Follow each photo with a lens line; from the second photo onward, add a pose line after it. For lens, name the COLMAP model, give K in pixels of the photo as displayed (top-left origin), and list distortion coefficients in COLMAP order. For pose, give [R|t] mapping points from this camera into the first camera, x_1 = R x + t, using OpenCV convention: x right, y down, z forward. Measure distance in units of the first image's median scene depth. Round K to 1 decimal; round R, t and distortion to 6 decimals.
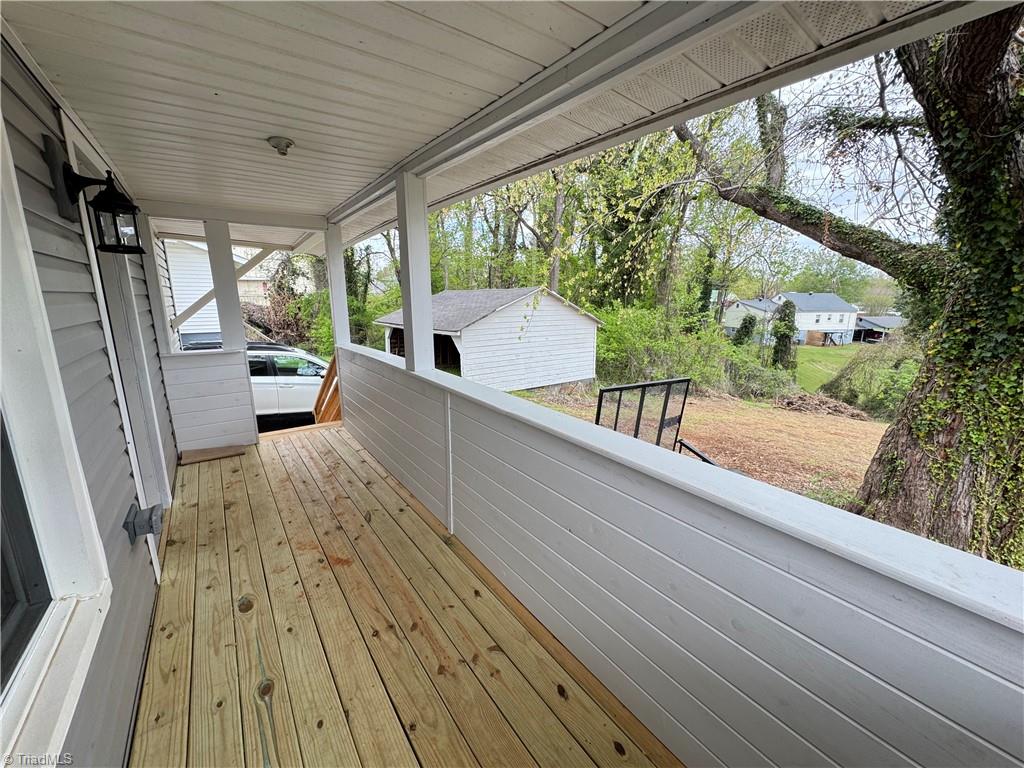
lens RADIAL K [[407.5, 0, 511.2], [0, 407.5, 380.8], [0, 0, 1]] dist [-0.000256, -0.000159]
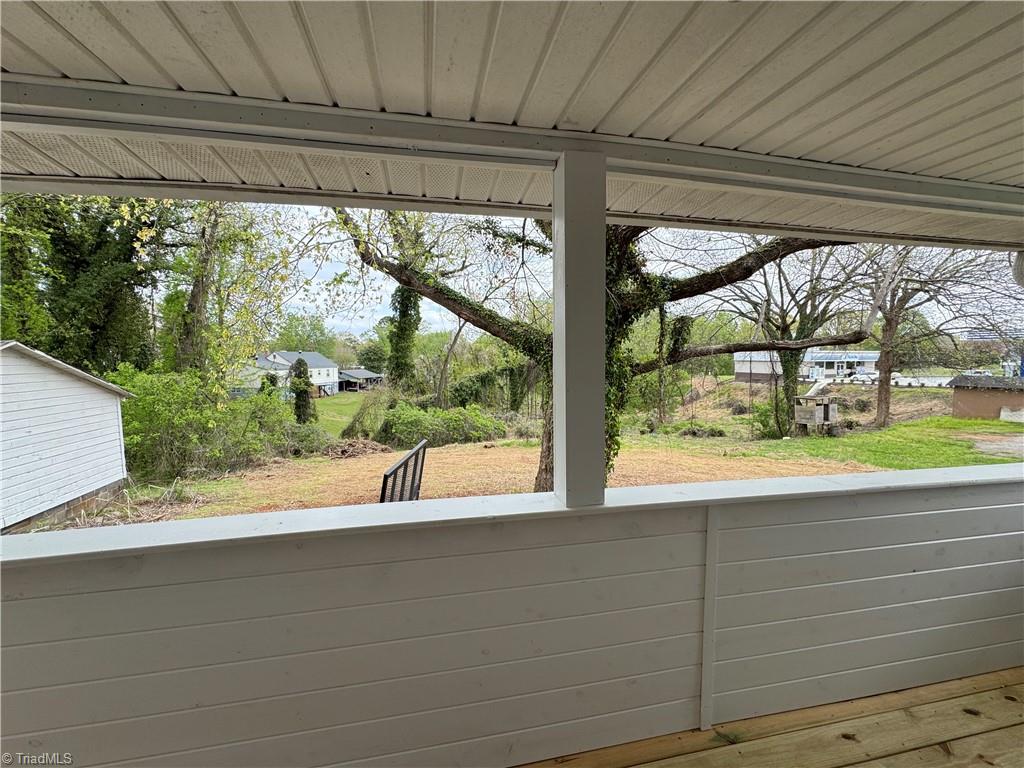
lens RADIAL K [[407.5, 0, 510.5], [0, 407.5, 383.5], [0, 0, 1]] dist [-0.000256, -0.000159]
pose [[0.420418, -0.069559, 0.904660, -0.170948], [0.189097, 0.981880, -0.012382, -0.044073], [-0.887407, 0.176274, 0.425954, 0.187859]]
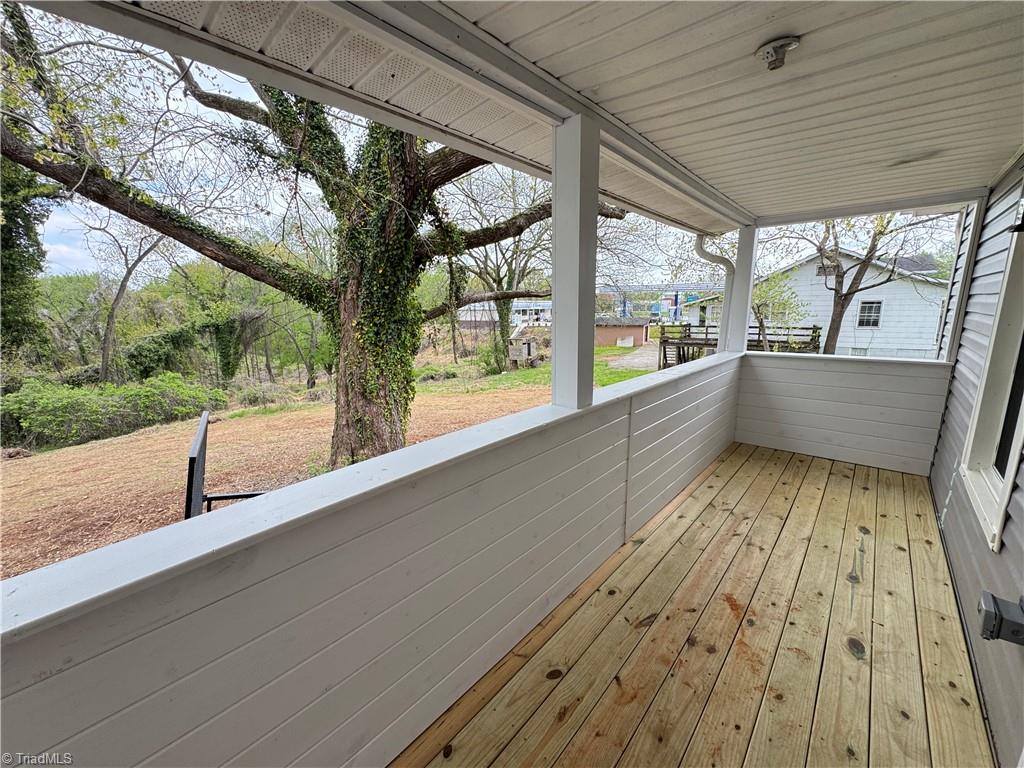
lens RADIAL K [[407.5, 0, 509.3], [0, 407.5, 382.9], [0, 0, 1]] dist [-0.000256, -0.000159]
pose [[-0.207260, -0.188070, 0.960038, -0.199115], [0.209833, 0.949961, 0.231396, -0.057307], [-0.955517, 0.249407, -0.157425, 0.276285]]
